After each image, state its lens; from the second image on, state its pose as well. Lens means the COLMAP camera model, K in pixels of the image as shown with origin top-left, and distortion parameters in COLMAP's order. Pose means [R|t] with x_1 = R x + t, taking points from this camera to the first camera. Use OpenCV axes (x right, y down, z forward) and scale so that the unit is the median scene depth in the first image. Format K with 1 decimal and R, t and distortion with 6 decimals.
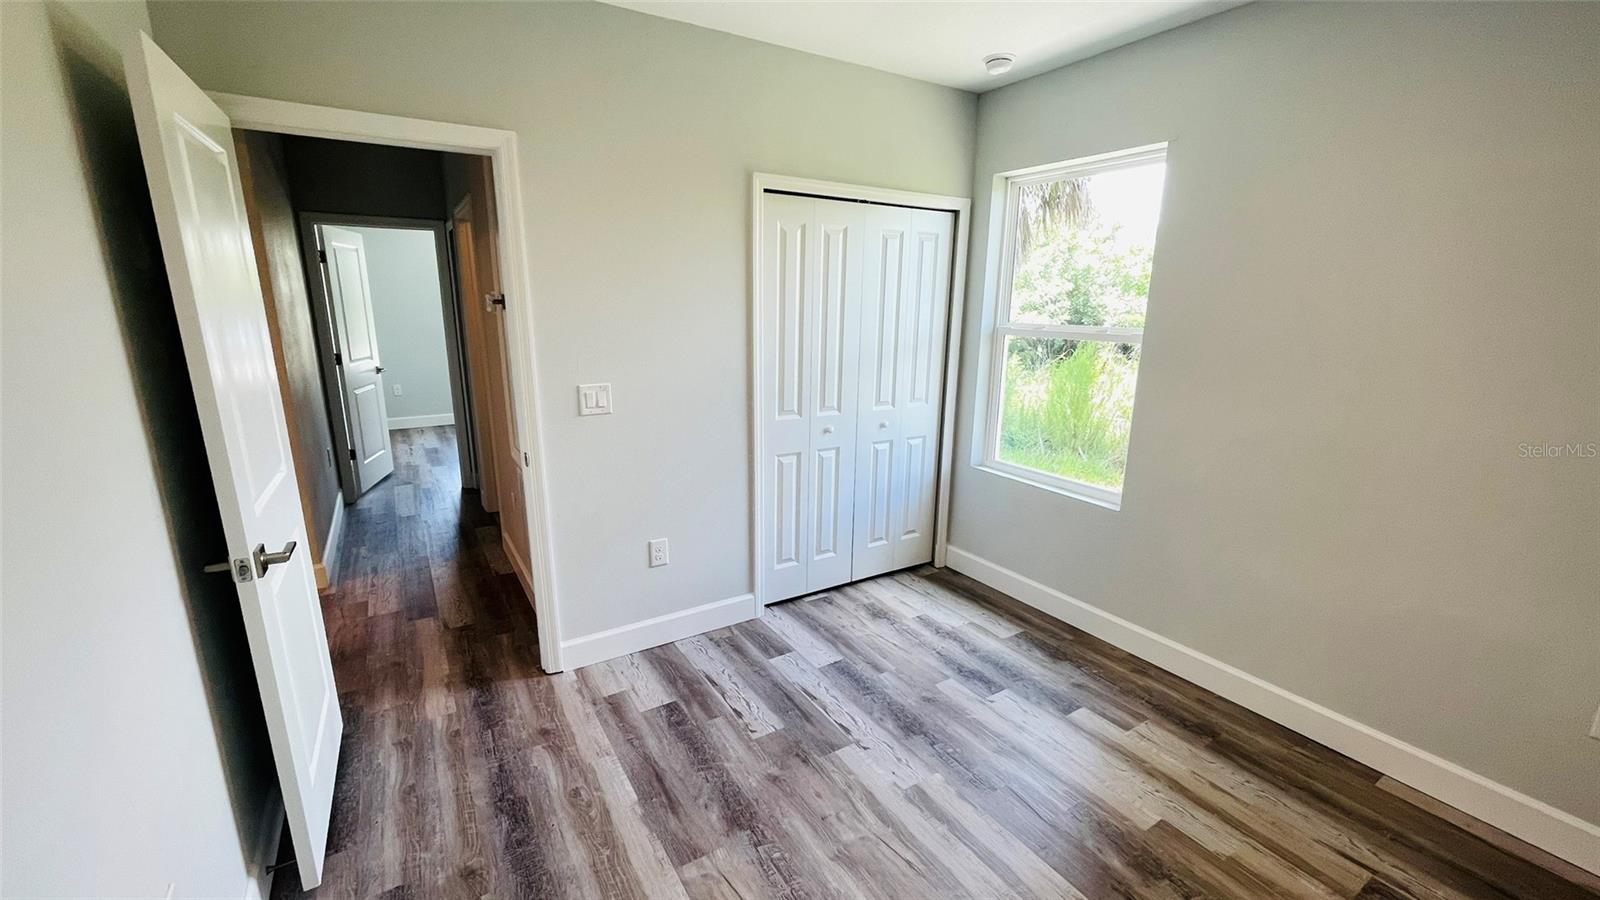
lens RADIAL K [[646.4, 0, 800.5], [0, 646.4, 453.8], [0, 0, 1]] dist [0.002209, 0.000397]
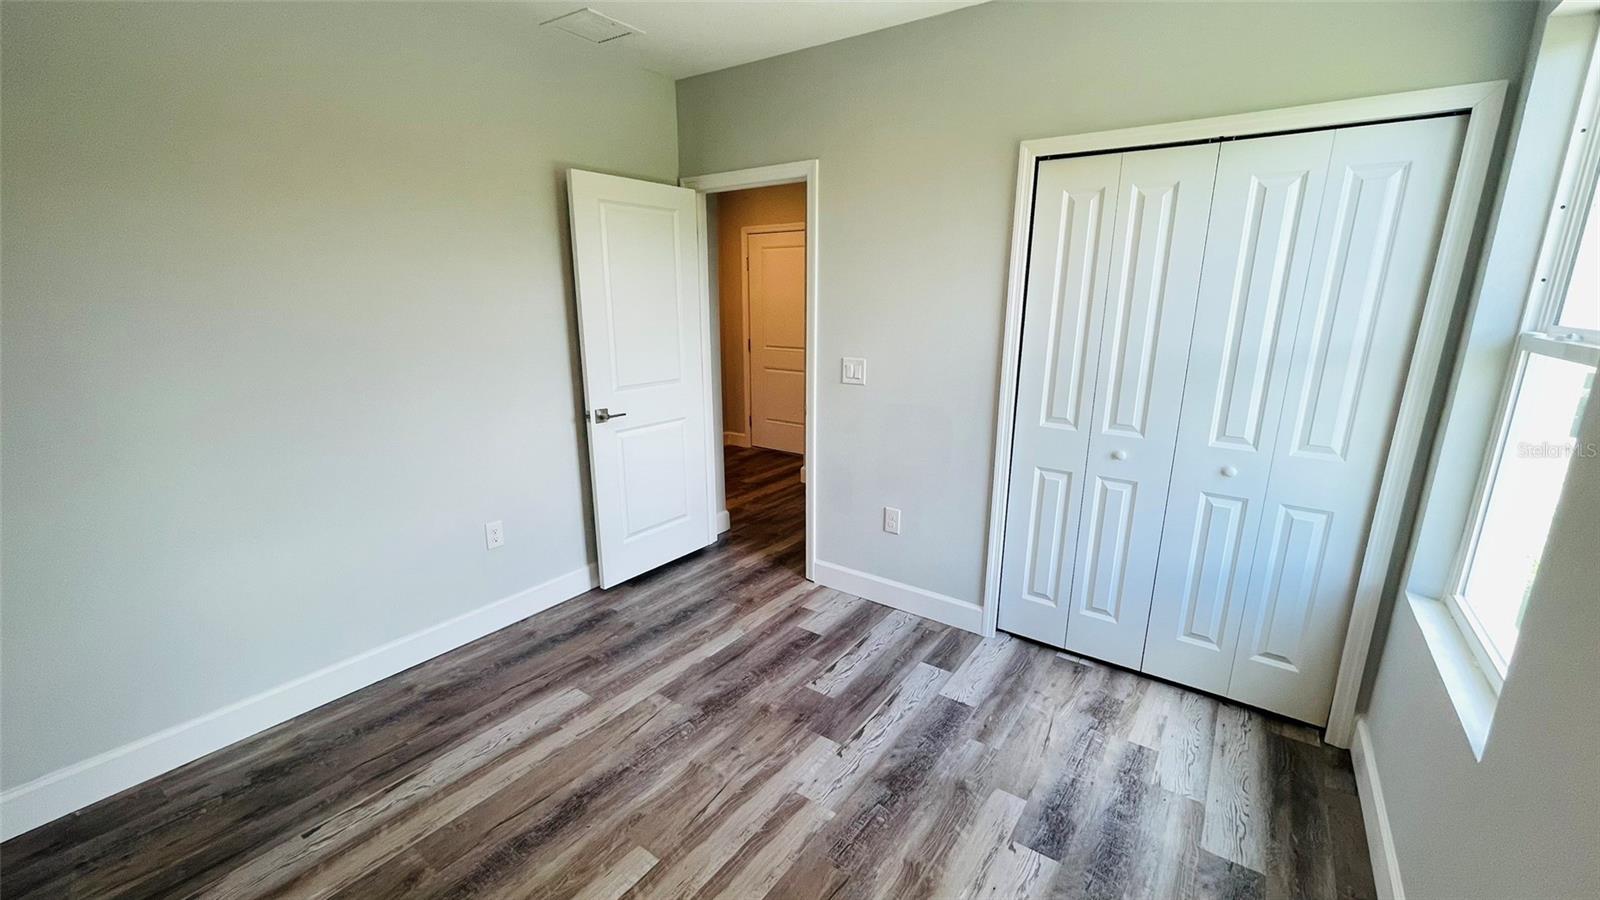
lens RADIAL K [[646.4, 0, 800.5], [0, 646.4, 453.8], [0, 0, 1]] dist [0.002209, 0.000397]
pose [[0.380626, 0.215235, -0.899332, 0.708926], [-0.216602, 0.966231, 0.139573, -0.077609], [0.899004, 0.141672, 0.414393, 0.416181]]
